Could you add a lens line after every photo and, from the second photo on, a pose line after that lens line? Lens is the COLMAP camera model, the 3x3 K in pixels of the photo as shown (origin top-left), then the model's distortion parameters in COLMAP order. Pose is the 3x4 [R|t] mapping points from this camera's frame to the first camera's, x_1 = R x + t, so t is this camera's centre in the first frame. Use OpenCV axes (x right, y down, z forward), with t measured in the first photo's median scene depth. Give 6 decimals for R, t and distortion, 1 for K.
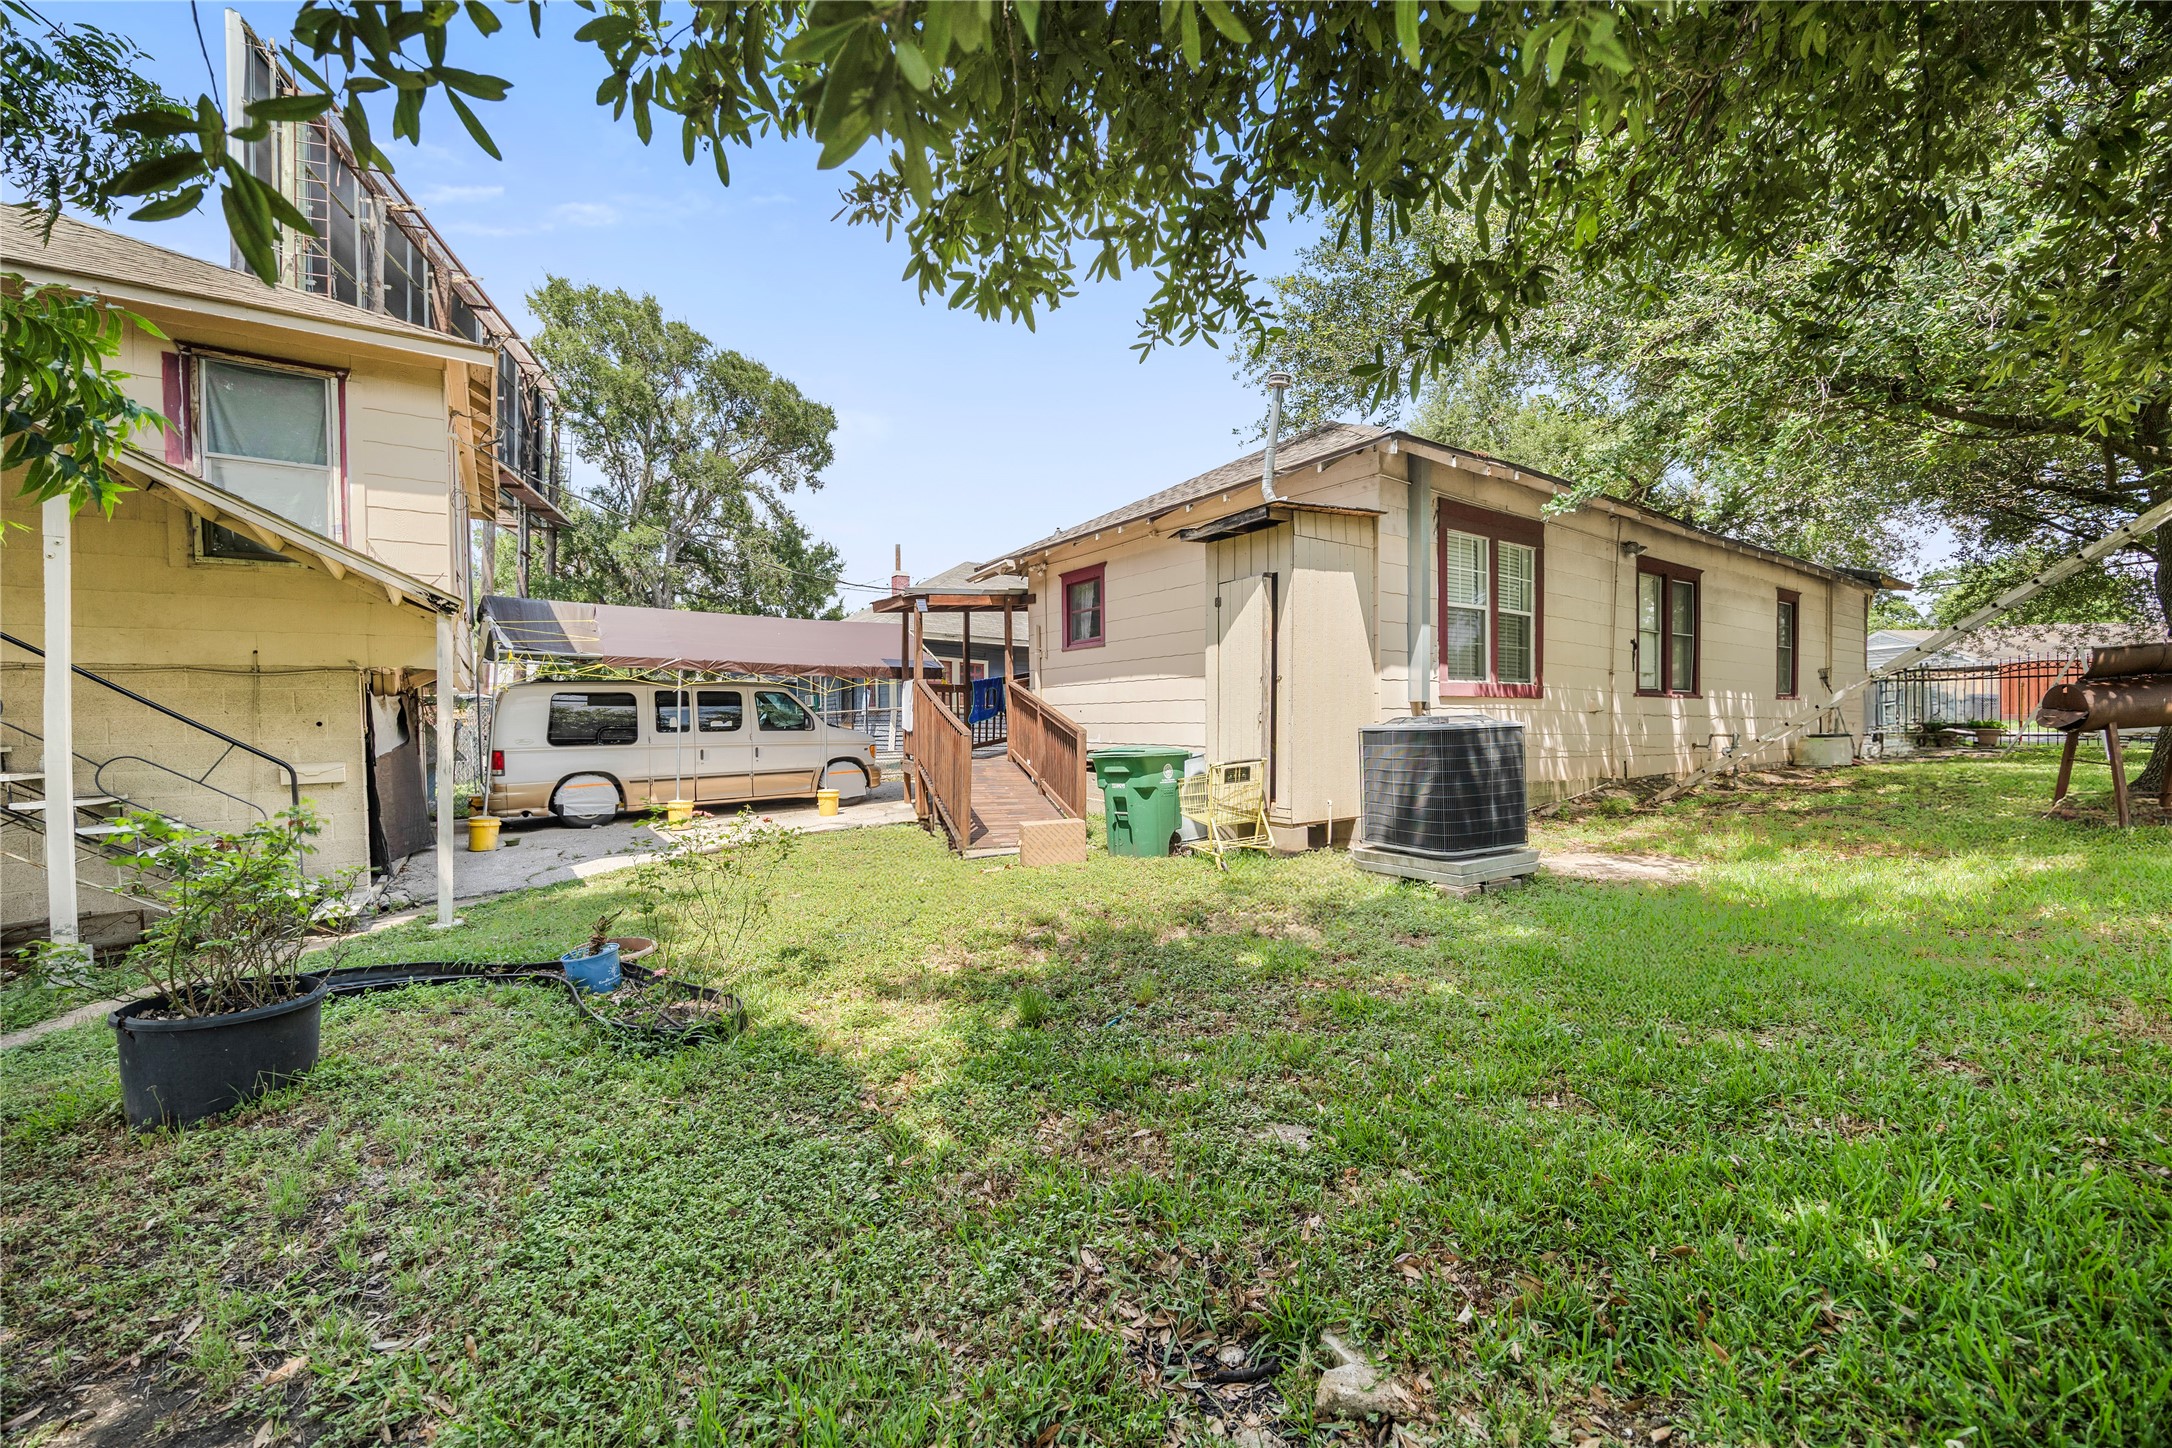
lens RADIAL K [[862.9, 0, 1086.0], [0, 862.9, 724.0], [0, 0, 1]] dist [0.000014, -0.000001]
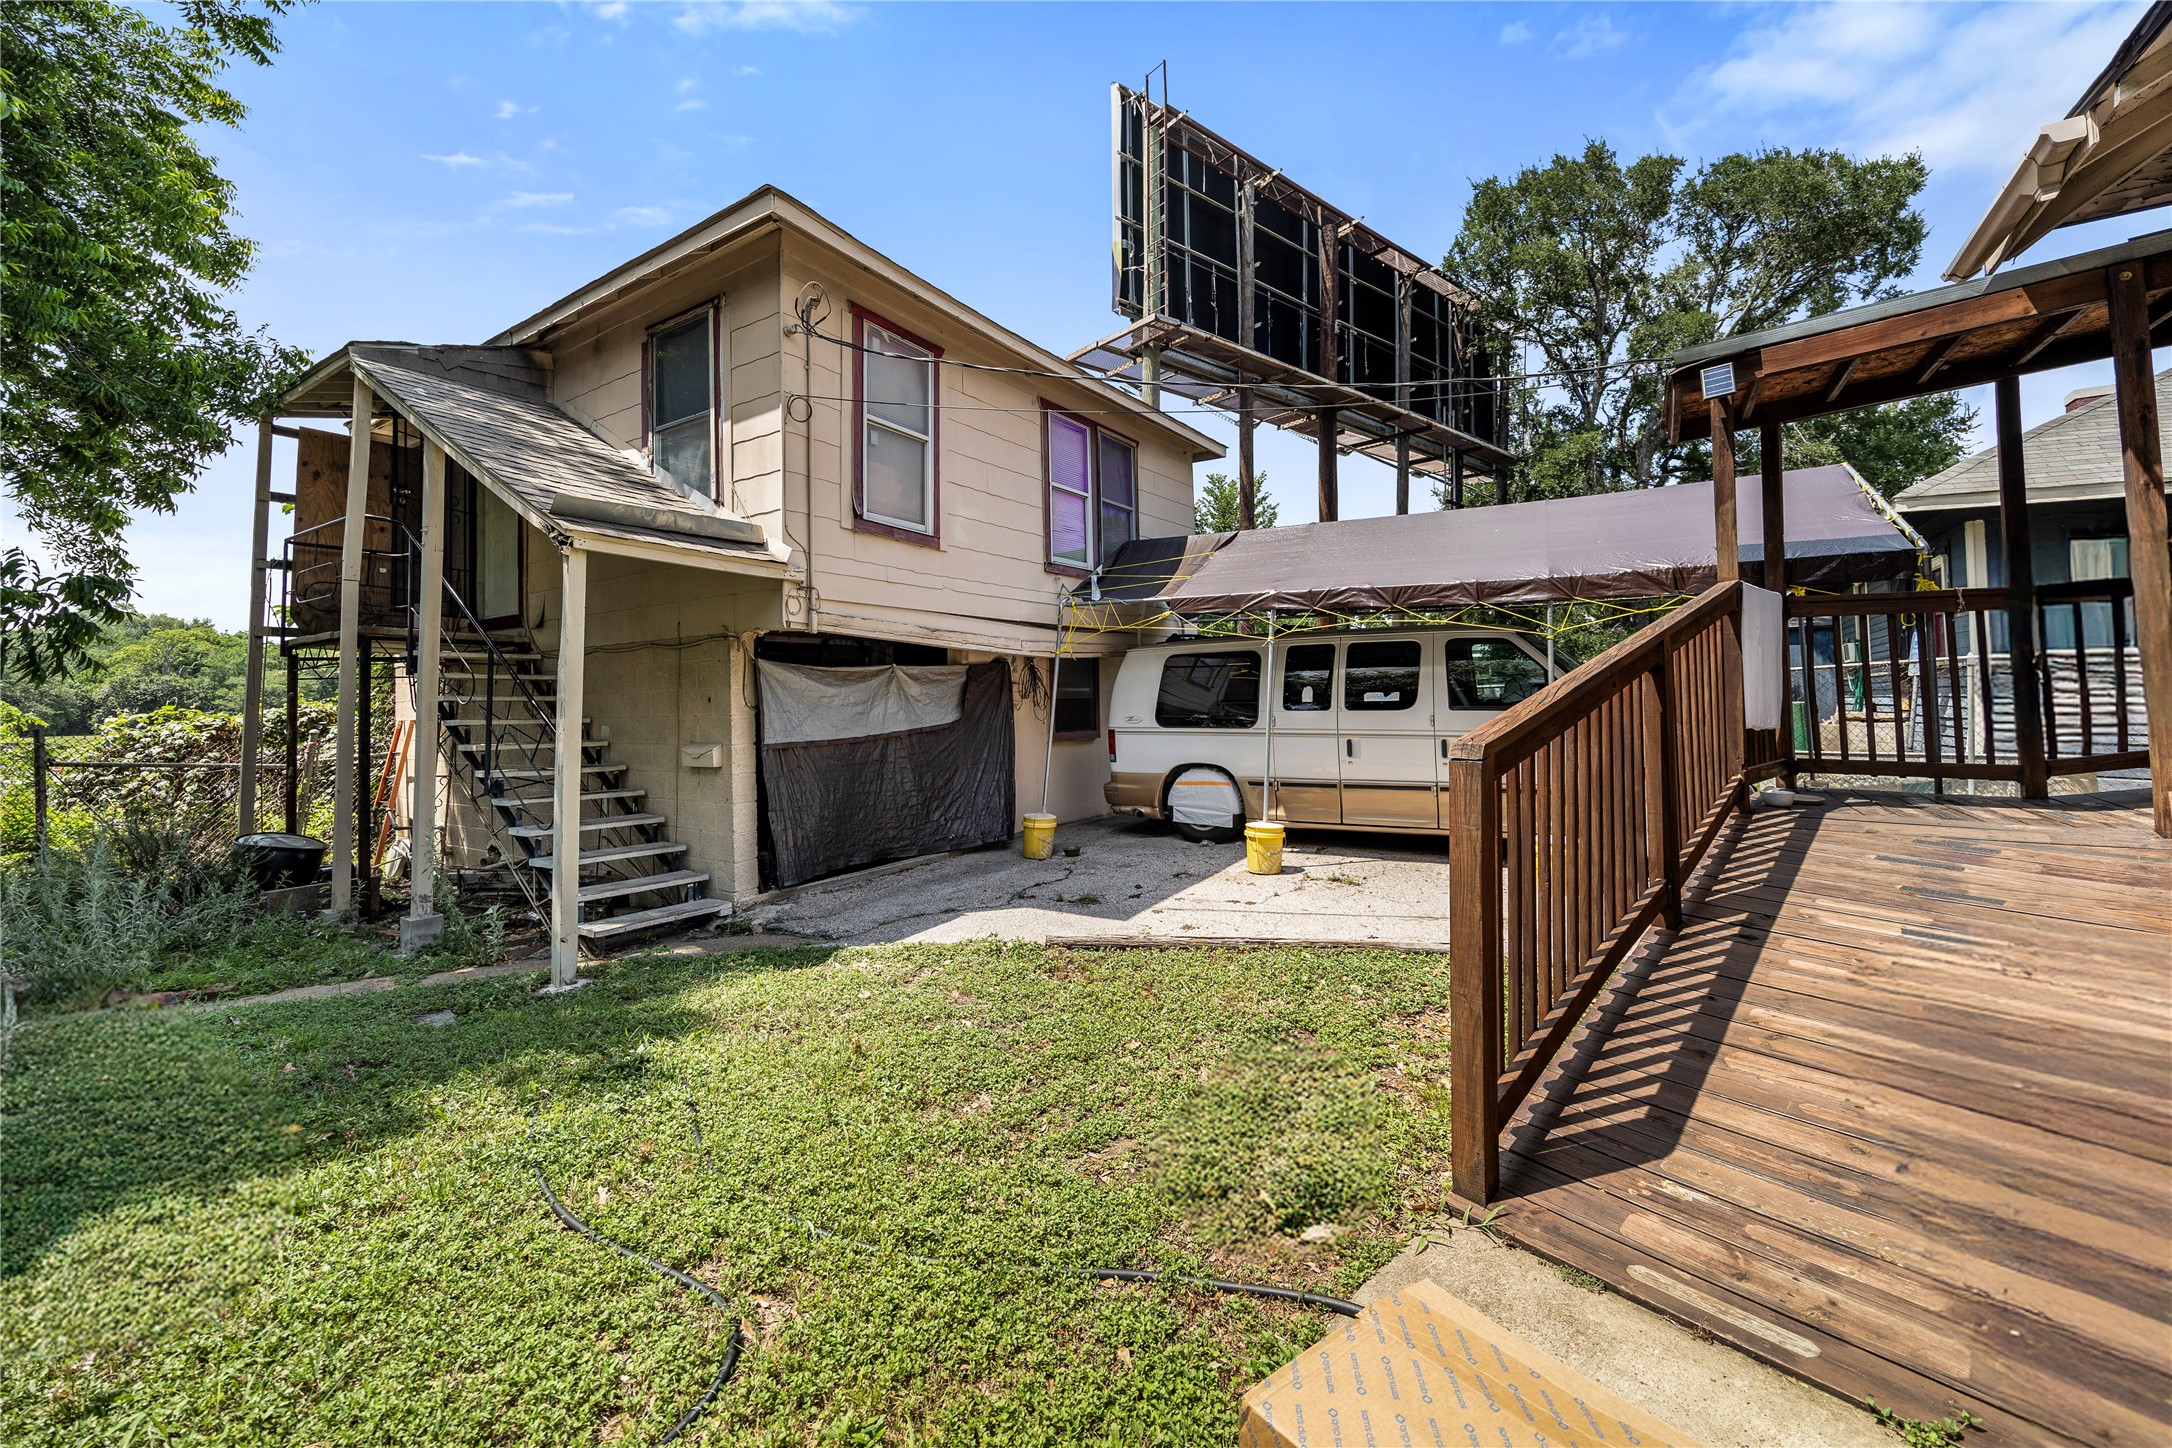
lens RADIAL K [[837.9, 0, 1086.3], [0, 837.9, 676.9], [0, 0, 1]] dist [-0.012219, -0.000029]
pose [[0.368369, -0.014776, -0.929562, 0.033309], [0.001597, 0.999882, -0.015260, -0.005757], [0.929678, 0.004137, 0.368349, 0.614046]]
